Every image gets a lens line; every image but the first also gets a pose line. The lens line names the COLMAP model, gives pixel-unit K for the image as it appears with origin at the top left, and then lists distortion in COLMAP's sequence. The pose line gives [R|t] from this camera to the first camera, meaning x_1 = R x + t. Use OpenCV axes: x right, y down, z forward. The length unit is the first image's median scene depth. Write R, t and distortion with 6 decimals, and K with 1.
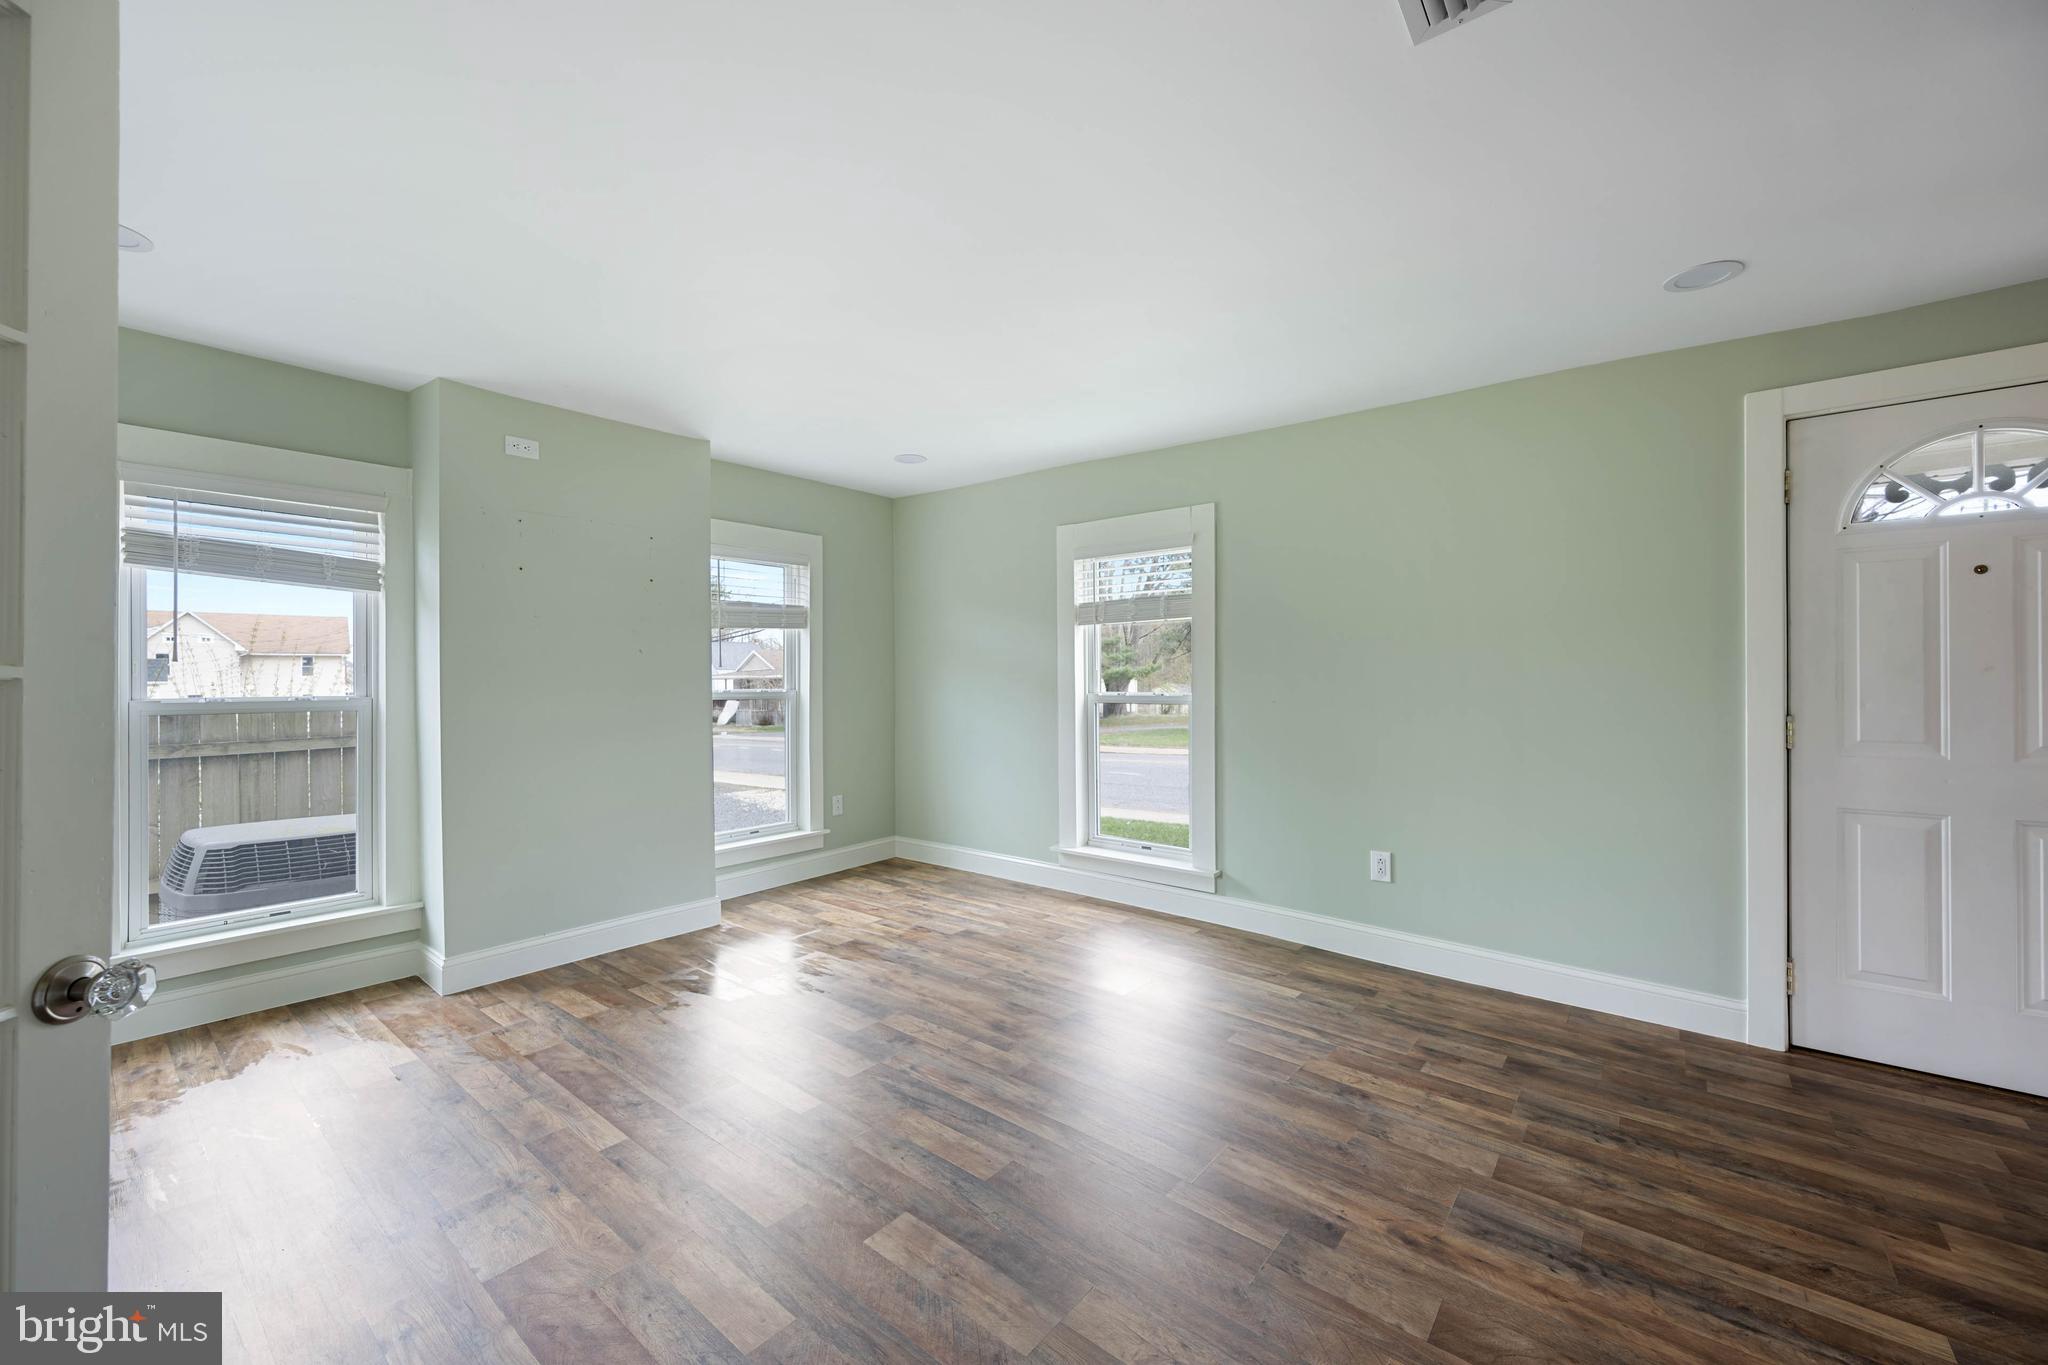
lens RADIAL K [[805.8, 0, 1035.2], [0, 805.8, 683.4], [0, 0, 1]] dist [0.000074, -0.000083]
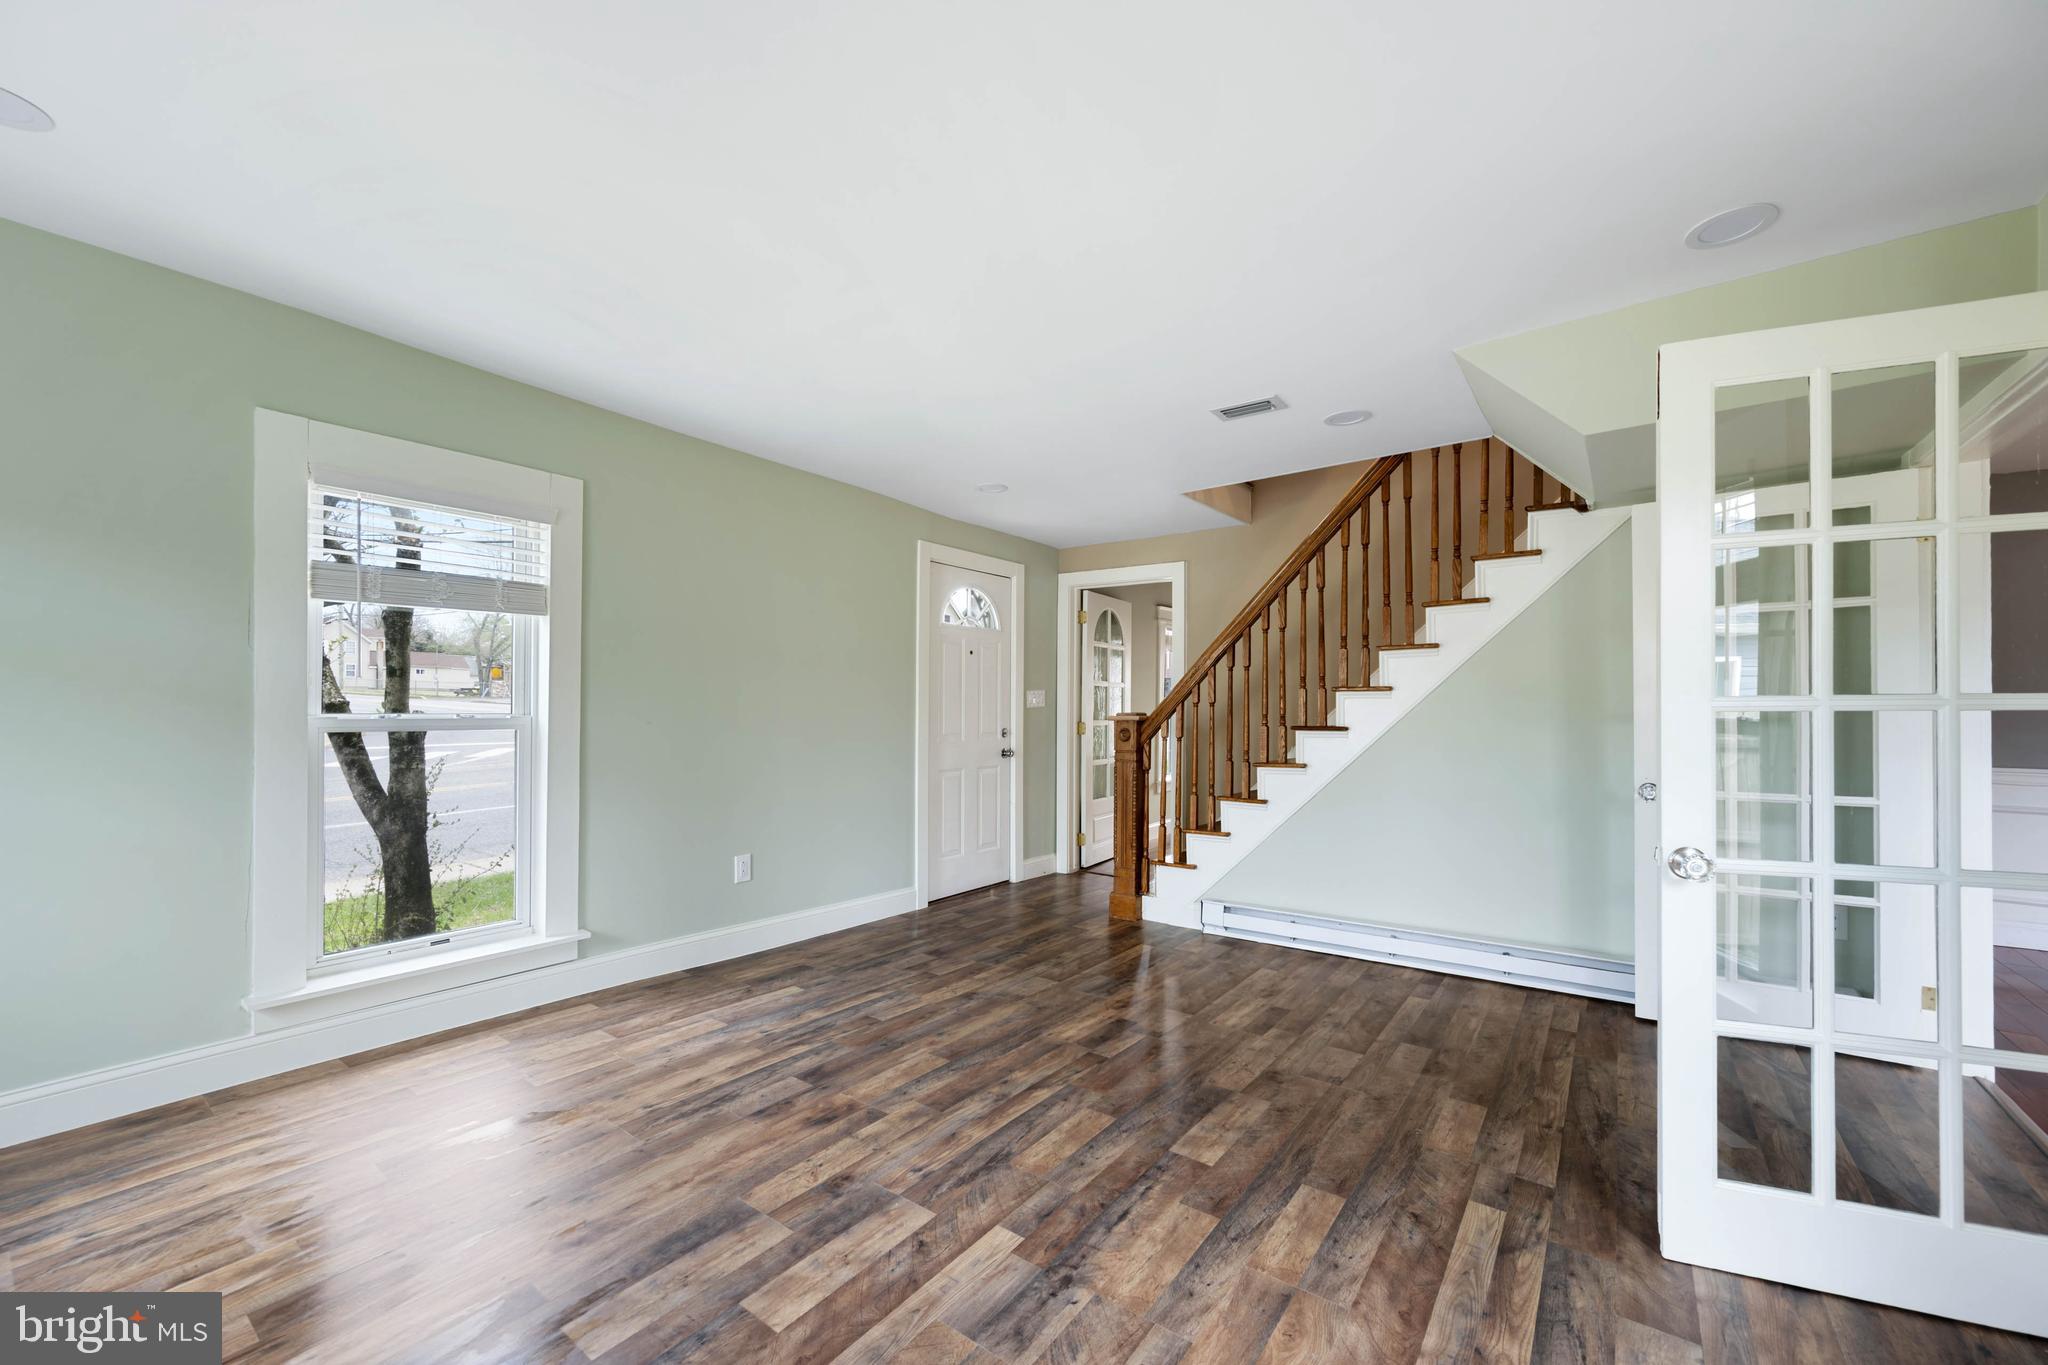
lens RADIAL K [[805.8, 0, 1035.2], [0, 805.8, 683.4], [0, 0, 1]] dist [0.000074, -0.000083]
pose [[-0.048035, 0.029101, 0.998422, -0.909997], [-0.005962, 0.999549, -0.029421, 0.004732], [-0.998828, -0.007366, -0.047839, 0.846739]]
